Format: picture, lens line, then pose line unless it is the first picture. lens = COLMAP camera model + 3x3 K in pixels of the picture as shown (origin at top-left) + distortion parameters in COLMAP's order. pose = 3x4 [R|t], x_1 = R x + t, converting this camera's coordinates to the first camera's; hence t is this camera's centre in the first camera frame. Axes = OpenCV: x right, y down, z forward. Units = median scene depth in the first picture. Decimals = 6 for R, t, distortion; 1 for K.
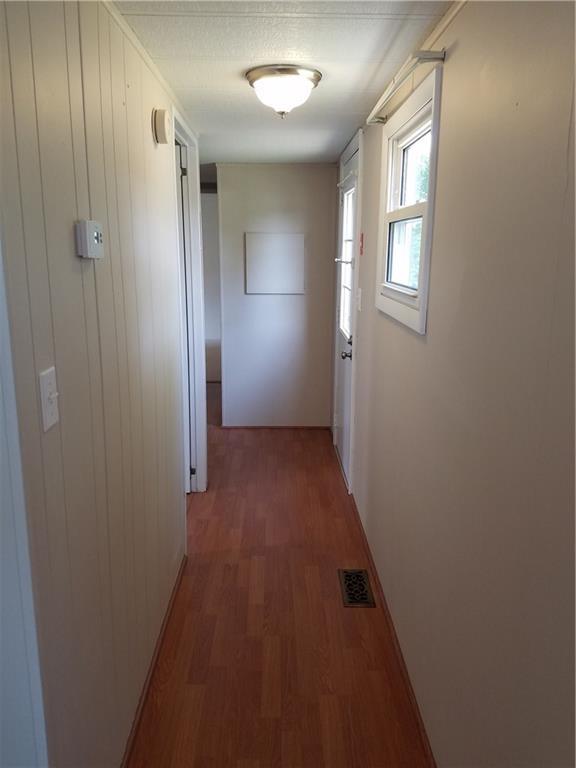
lens RADIAL K [[648.5, 0, 288.0], [0, 648.5, 384.0], [0, 0, 1]] dist [0.278059, 0.002439]
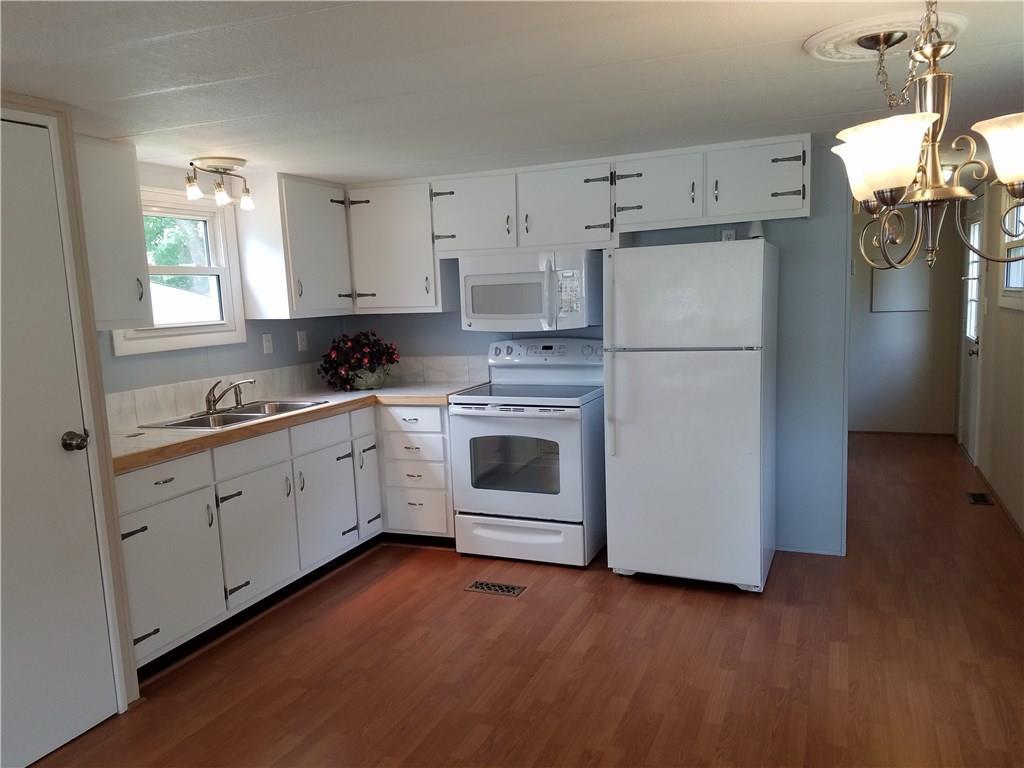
lens RADIAL K [[777.7, 0, 512.0], [0, 777.7, 384.0], [0, 0, 1]] dist [0.011036, 0.007743]
pose [[0.903902, 0.012384, -0.427561, -0.063221], [-0.046541, 0.996494, -0.069530, 0.151593], [0.425201, 0.082748, 0.901309, -0.668590]]
